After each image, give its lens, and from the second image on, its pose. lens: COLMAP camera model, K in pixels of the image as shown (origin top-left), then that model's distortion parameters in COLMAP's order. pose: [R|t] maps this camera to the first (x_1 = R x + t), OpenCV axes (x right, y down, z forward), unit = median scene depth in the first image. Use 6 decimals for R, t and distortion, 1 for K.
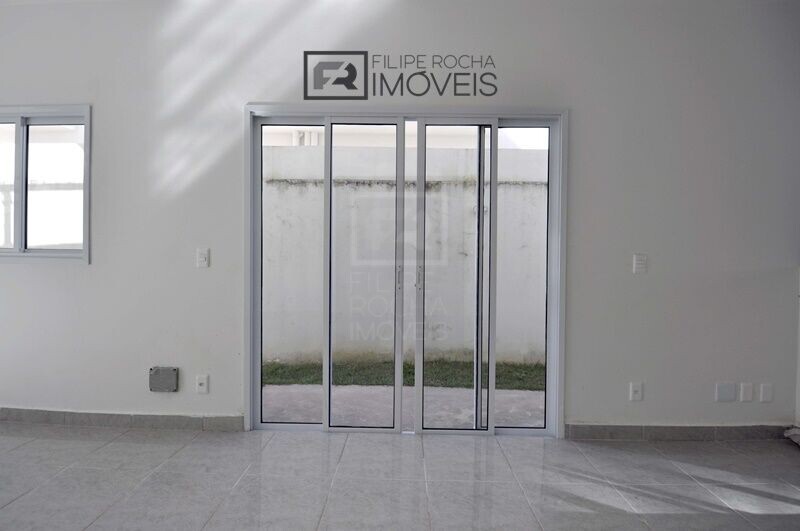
lens RADIAL K [[348.8, 0, 401.7], [0, 348.8, 262.0], [0, 0, 1]] dist [0.020845, -0.024158]
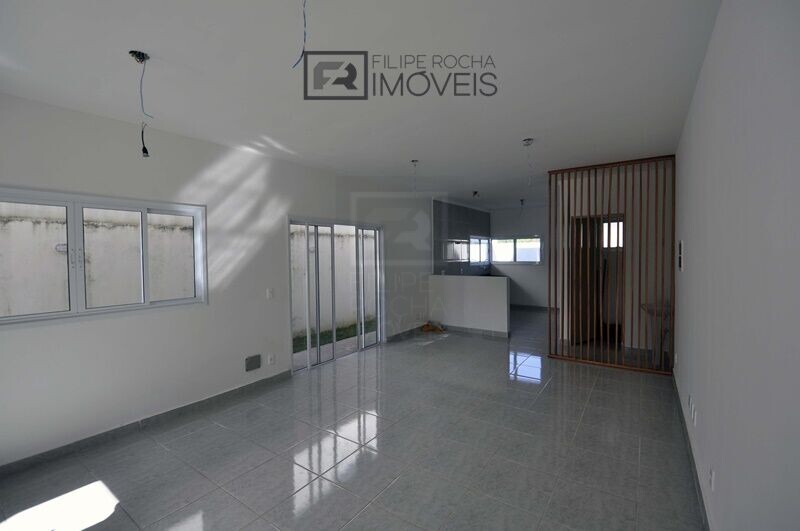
lens RADIAL K [[348.8, 0, 401.7], [0, 348.8, 262.0], [0, 0, 1]] dist [0.020845, -0.024158]
pose [[0.555927, -0.036246, 0.830441, -1.740907], [0.009482, 0.999260, 0.037267, -0.252812], [-0.831177, -0.012844, 0.555859, -0.655065]]
